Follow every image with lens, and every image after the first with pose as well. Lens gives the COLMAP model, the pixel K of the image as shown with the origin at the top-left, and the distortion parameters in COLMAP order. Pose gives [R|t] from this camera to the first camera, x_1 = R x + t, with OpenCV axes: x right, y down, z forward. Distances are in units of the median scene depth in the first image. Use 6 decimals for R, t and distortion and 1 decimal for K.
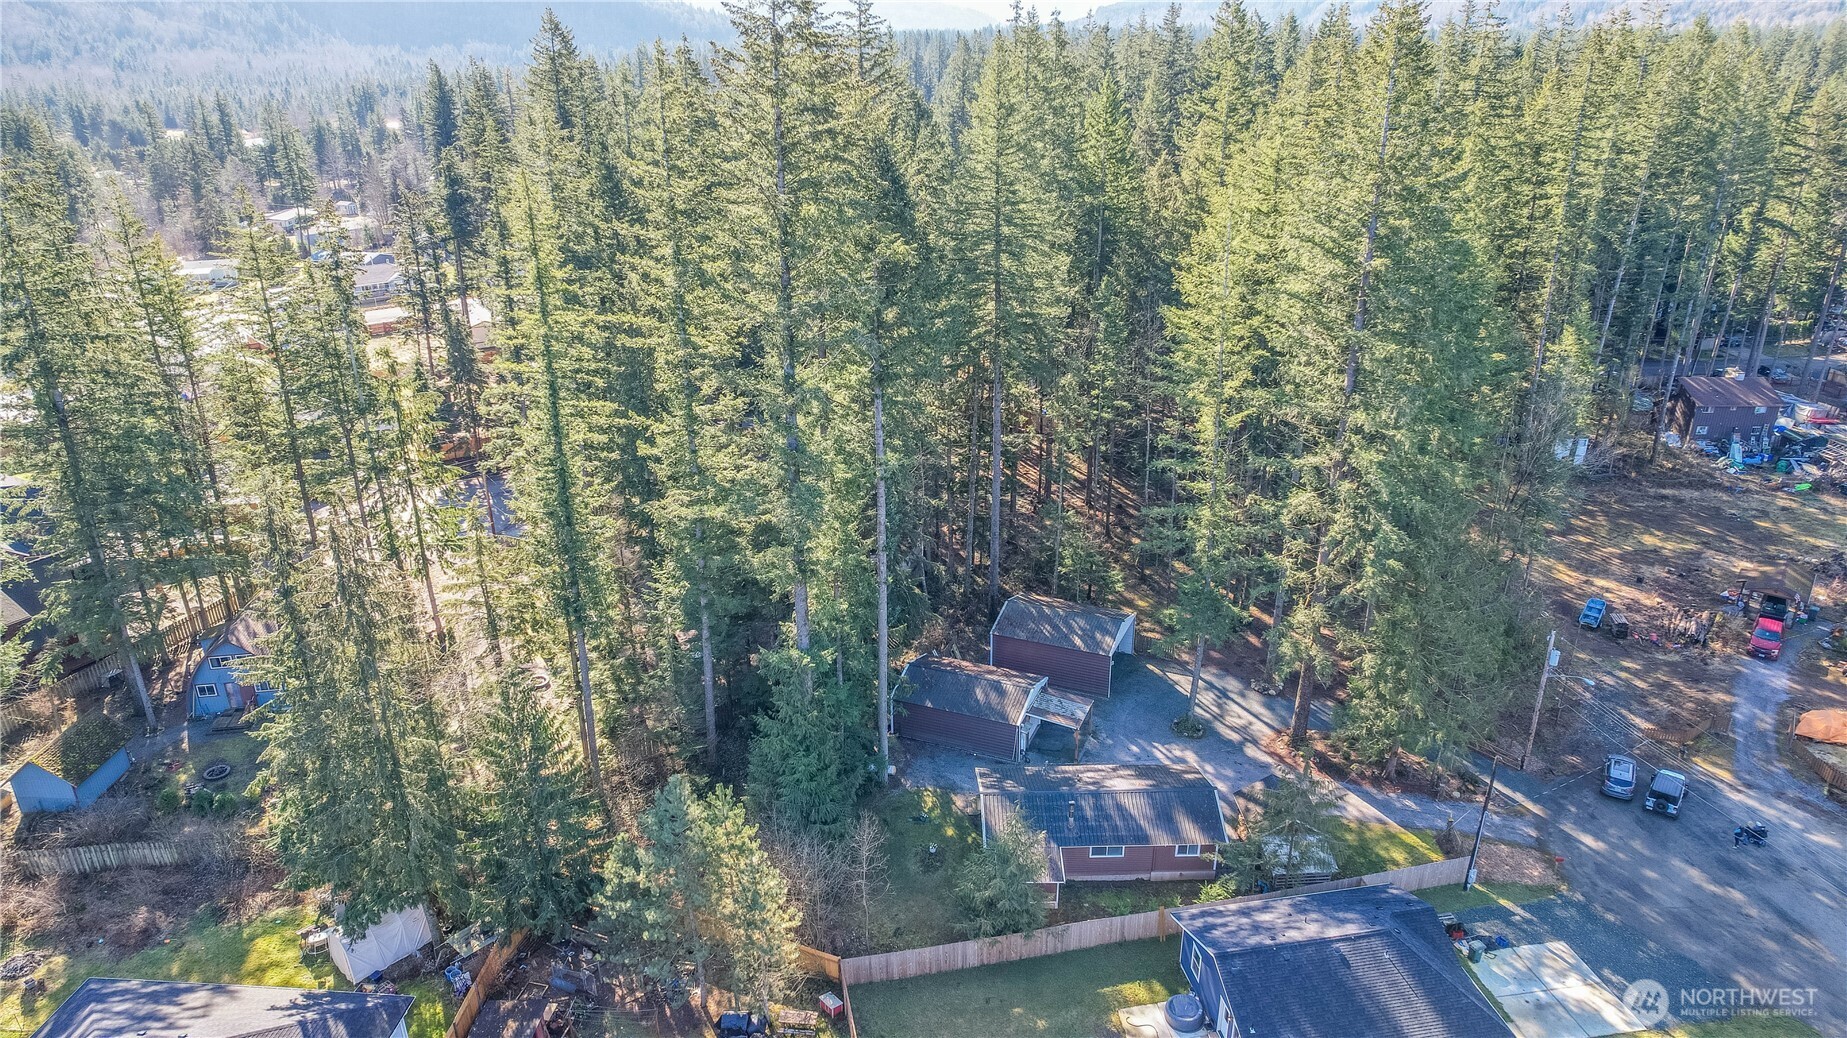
lens RADIAL K [[1183.3, 0, 921.3], [0, 1183.3, 509.4], [0, 0, 1]] dist [-0.082847, 0.077927]
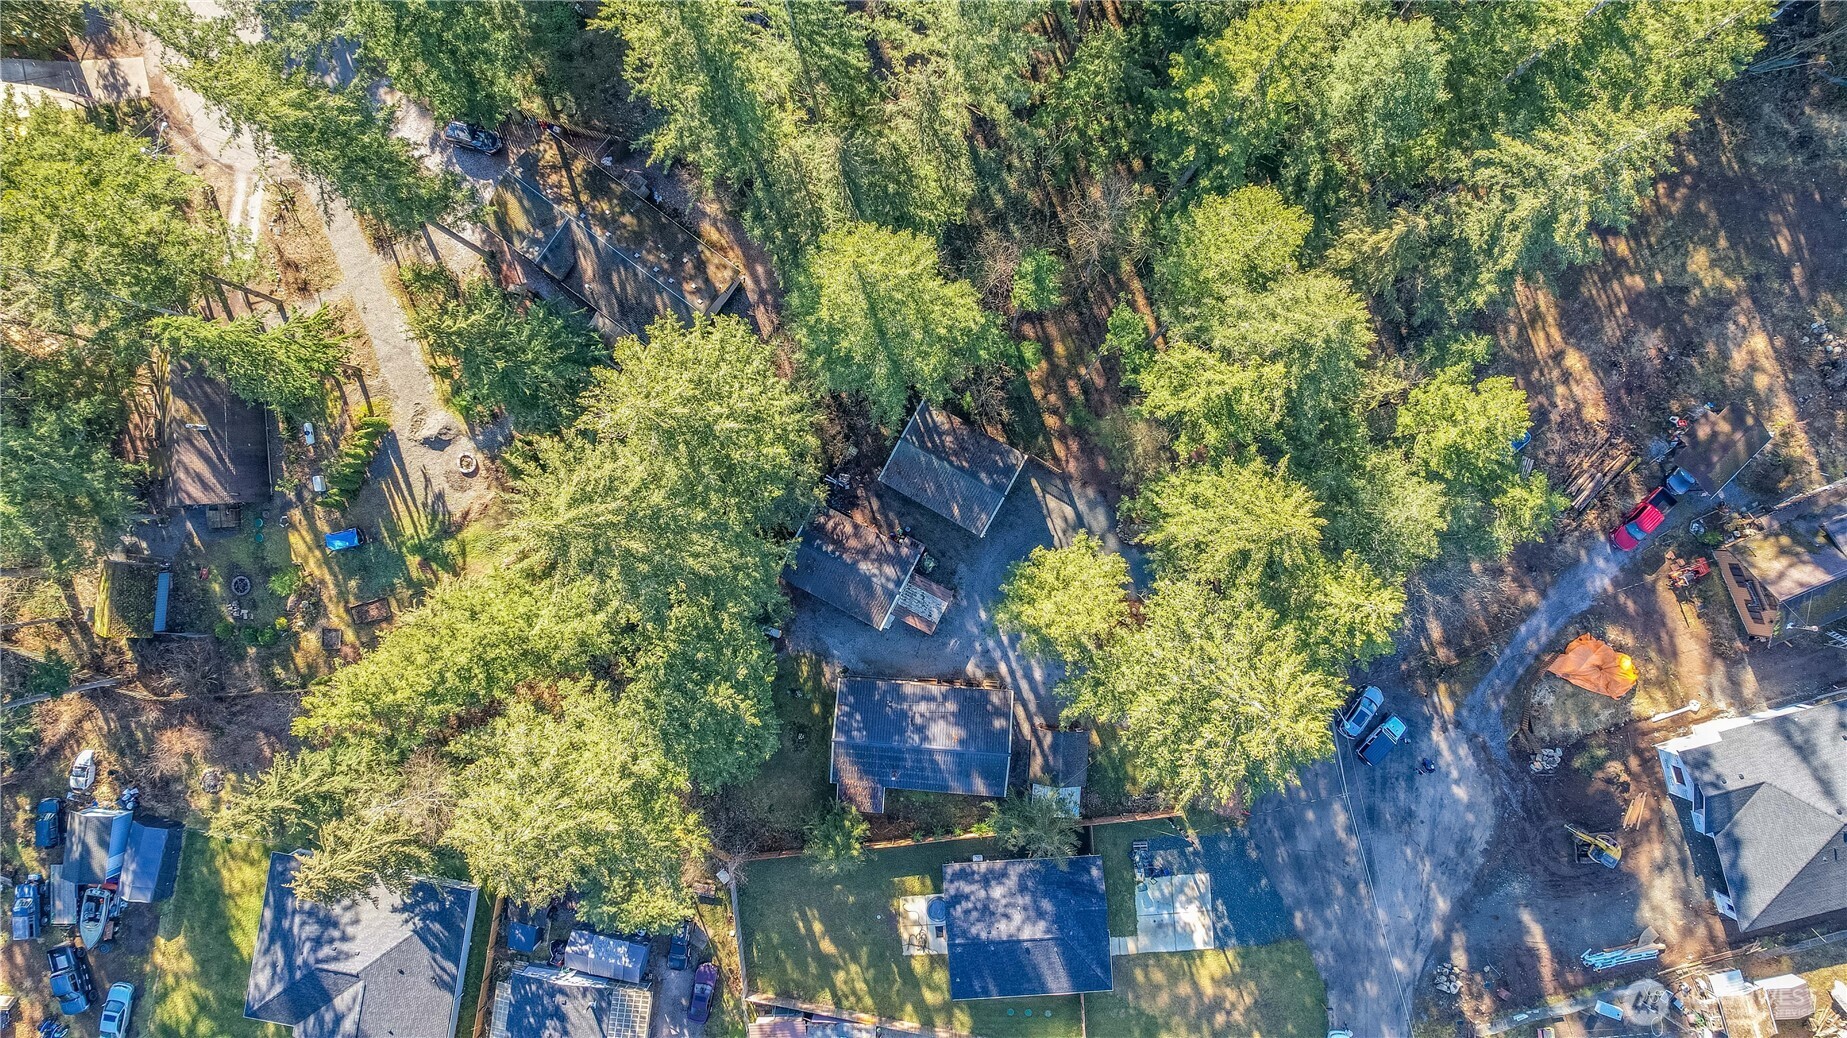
lens RADIAL K [[1183.3, 0, 921.3], [0, 1183.3, 509.4], [0, 0, 1]] dist [-0.082847, 0.077927]
pose [[0.995543, 0.092311, -0.019301, 0.153897], [-0.019705, 0.403757, 0.914654, -1.088197], [0.092225, -0.910197, 0.403777, 0.710080]]
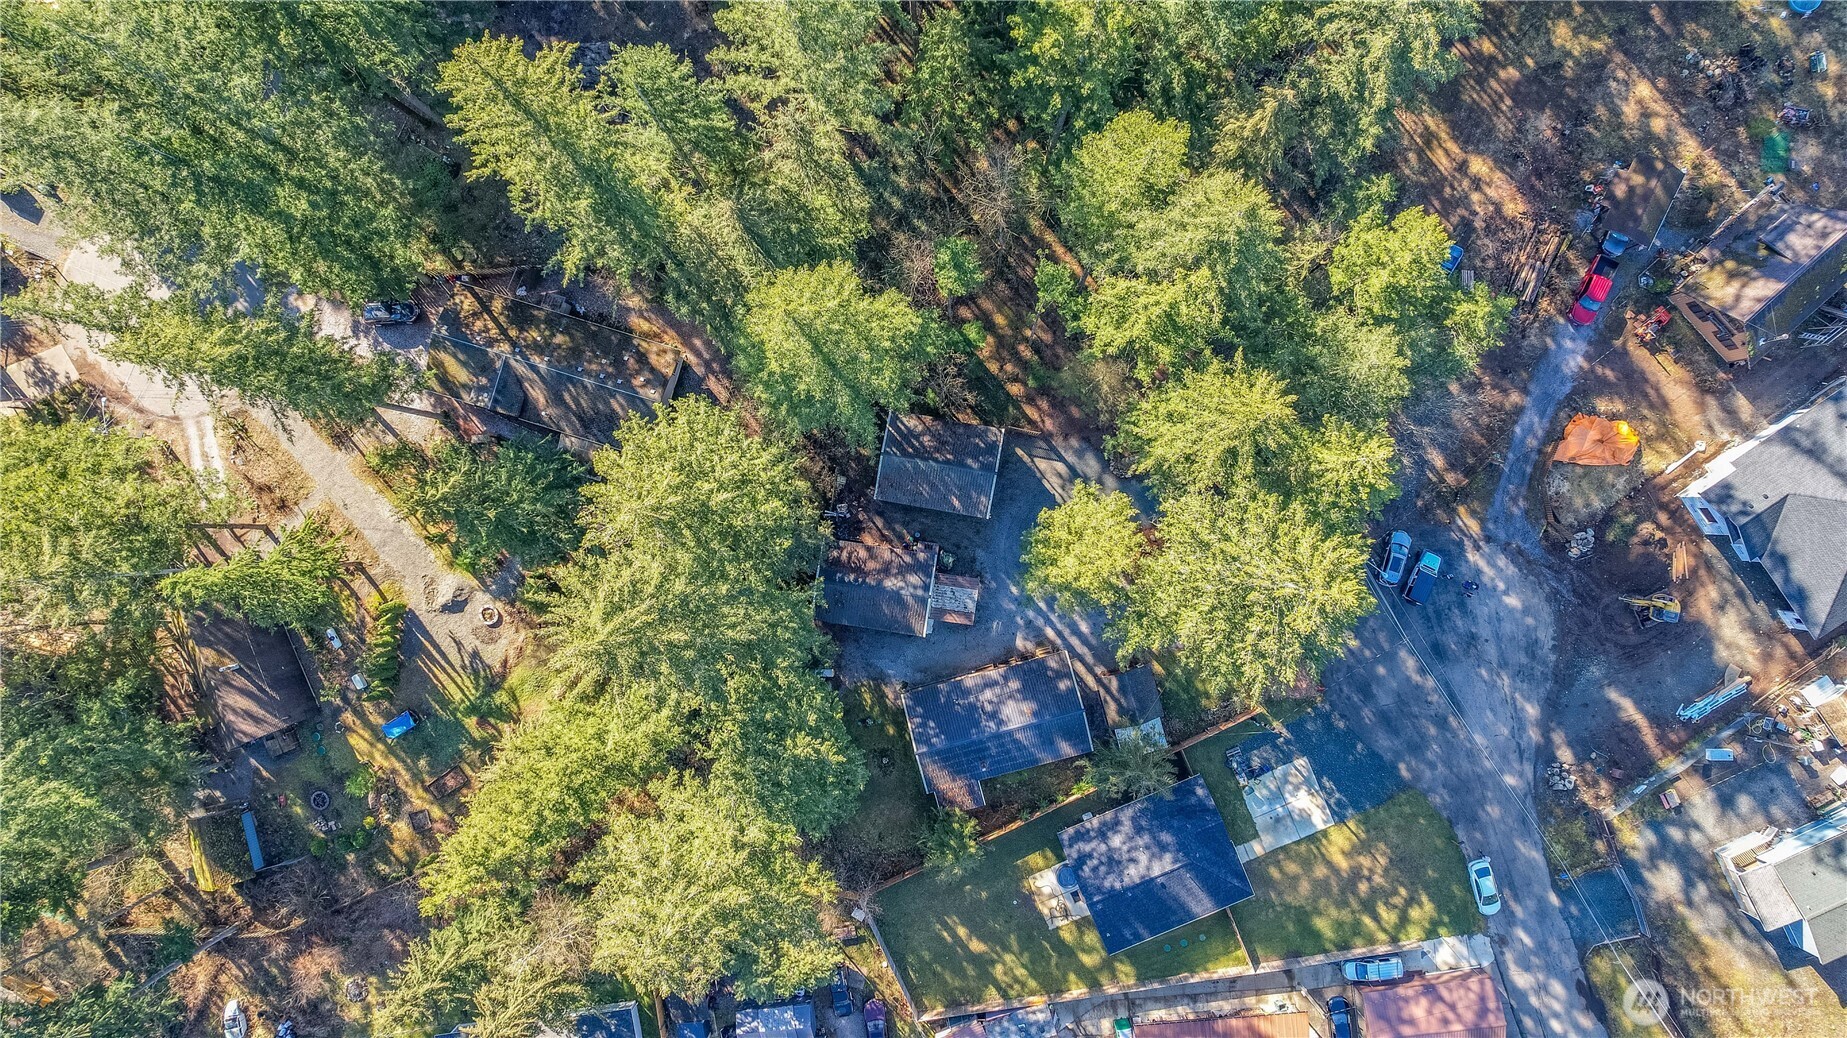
lens RADIAL K [[1183.3, 0, 921.3], [0, 1183.3, 509.4], [0, 0, 1]] dist [-0.082847, 0.077927]
pose [[0.970740, -0.239248, -0.020618, 0.154597], [0.115295, 0.389038, 0.913979, -1.119065], [-0.210646, -0.889612, 0.405238, 0.698404]]
